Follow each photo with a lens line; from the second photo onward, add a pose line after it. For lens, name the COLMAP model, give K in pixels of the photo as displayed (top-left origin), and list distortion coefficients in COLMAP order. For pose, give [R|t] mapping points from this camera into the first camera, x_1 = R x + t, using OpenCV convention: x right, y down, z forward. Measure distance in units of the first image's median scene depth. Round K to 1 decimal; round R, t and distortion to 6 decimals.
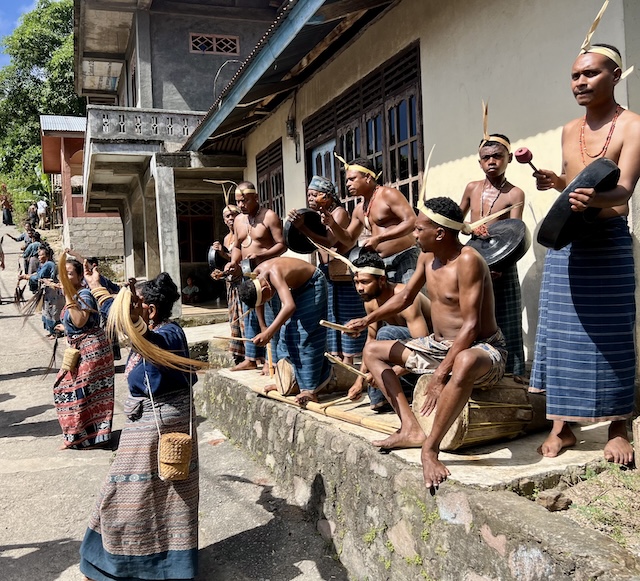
lens RADIAL K [[708.8, 0, 320.0], [0, 708.8, 290.5], [0, 0, 1]] dist [-0.004433, -0.006493]
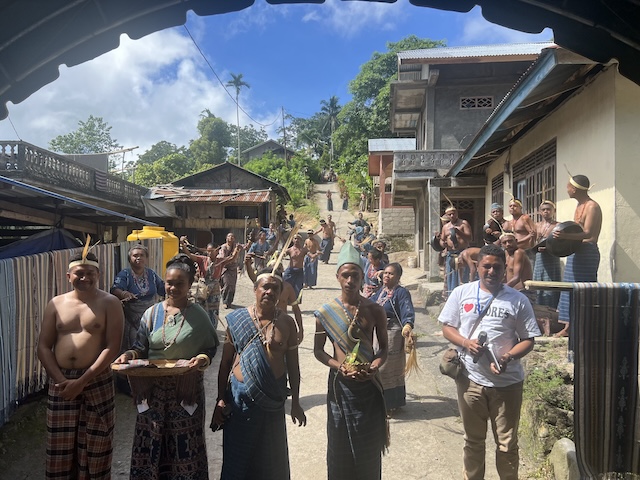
lens RADIAL K [[519.4, 0, 320.0], [0, 519.4, 240.0], [0, 0, 1]] dist [-0.018596, -0.010983]
pose [[0.895867, 0.048714, -0.441644, 0.060929], [-0.064167, 0.997736, -0.020111, -0.003192], [0.439664, 0.046356, 0.896965, -0.156722]]
